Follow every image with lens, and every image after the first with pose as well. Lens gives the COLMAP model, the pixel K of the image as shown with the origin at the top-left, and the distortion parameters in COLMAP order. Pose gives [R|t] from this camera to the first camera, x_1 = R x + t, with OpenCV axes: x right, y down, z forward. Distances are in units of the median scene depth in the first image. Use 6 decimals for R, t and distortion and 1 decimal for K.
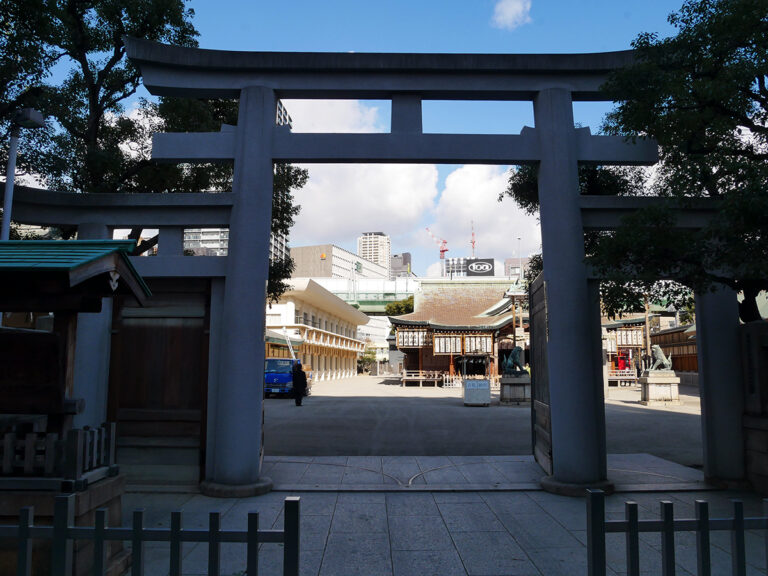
lens RADIAL K [[571.9, 0, 384.0], [0, 571.9, 288.0], [0, 0, 1]] dist [-0.063737, 0.006299]
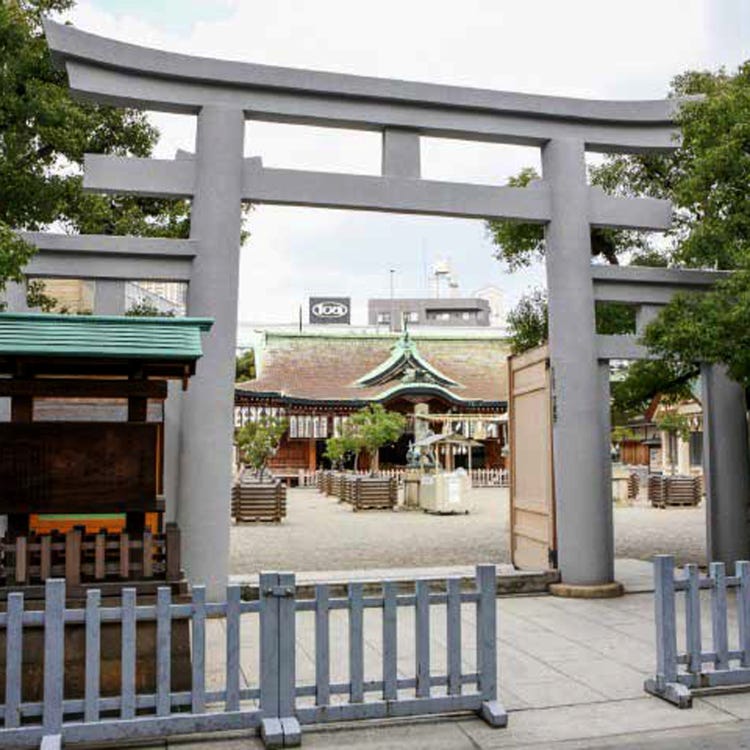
lens RADIAL K [[900.8, 0, 377.4], [0, 900.8, 374.2], [0, 0, 1]] dist [-0.033517, -0.031536]
pose [[0.968424, 0.015352, 0.248835, -0.313137], [-0.025974, 0.998883, 0.039460, -0.036556], [-0.247952, -0.044678, 0.967742, -0.269514]]
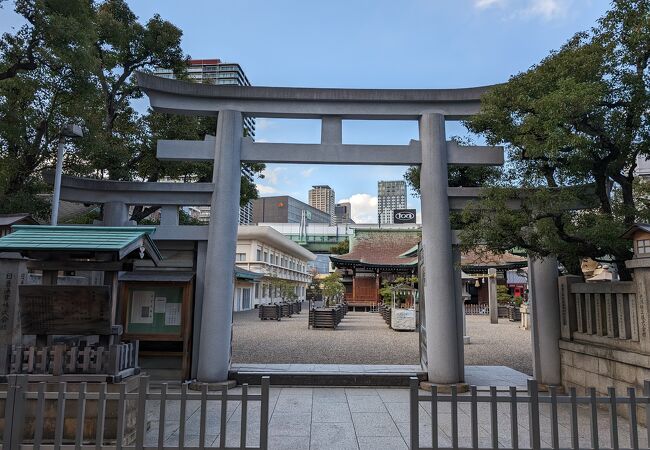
lens RADIAL K [[464.4, 0, 325.0], [0, 464.4, 225.0], [0, 0, 1]] dist [-0.002206, -0.002090]
pose [[0.999905, 0.008079, -0.011191, 0.038233], [-0.008177, 0.999929, -0.008717, -0.050286], [0.011120, 0.008807, 0.999899, -0.200088]]
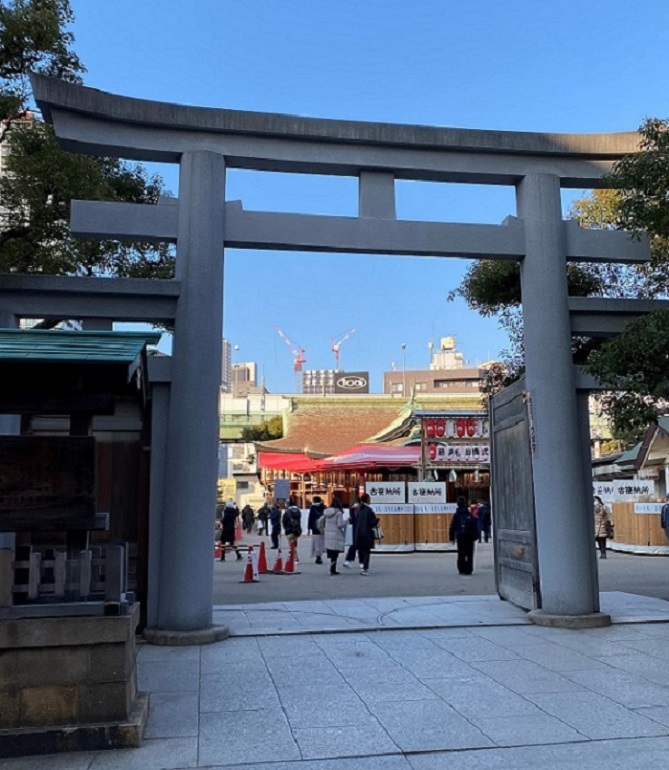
lens RADIAL K [[744.5, 0, 335.6], [0, 744.5, 418.0], [0, 0, 1]] dist [0.119598, -0.235536]
pose [[0.986026, 0.004927, 0.166517, -0.208357], [-0.006686, 0.999928, 0.009999, 0.019195], [-0.166456, -0.010972, 0.985988, -0.112691]]
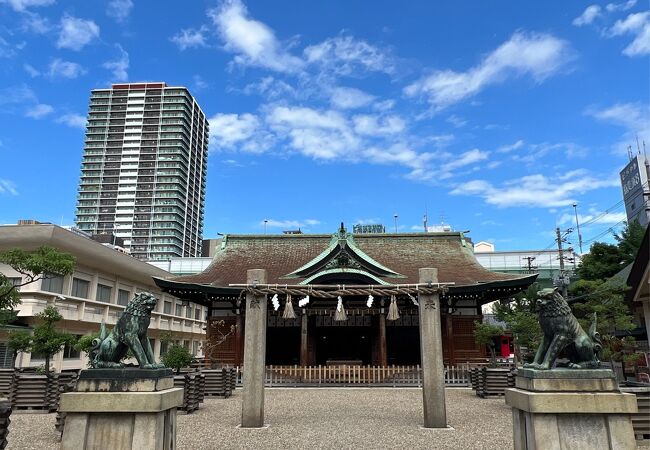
lens RADIAL K [[464.4, 0, 325.0], [0, 464.4, 225.0], [0, 0, 1]] dist [-0.002206, -0.002090]
pose [[0.999990, -0.003359, 0.002912, 0.852810], [0.003706, 0.991675, -0.128714, 0.239020], [-0.002455, 0.128723, 0.991678, 1.759977]]
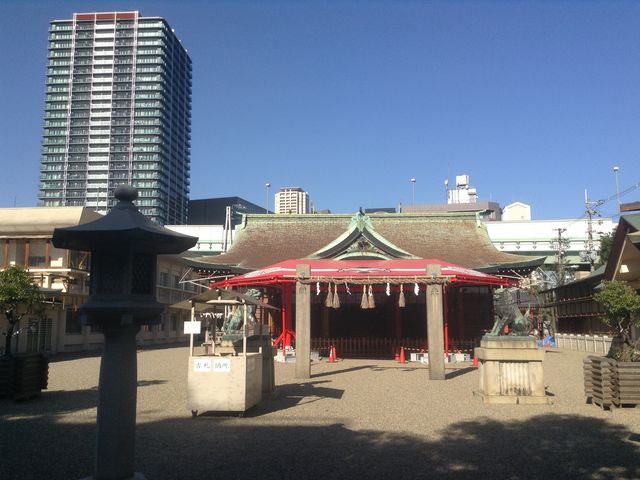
lens RADIAL K [[541.4, 0, 320.0], [0, 541.4, 240.0], [0, 0, 1]] dist [0.004986, -0.000528]
pose [[0.999876, -0.000135, -0.015765, 0.777265], [-0.000253, 0.999697, -0.024600, 0.172172], [0.015763, 0.024601, 0.999573, 1.225705]]
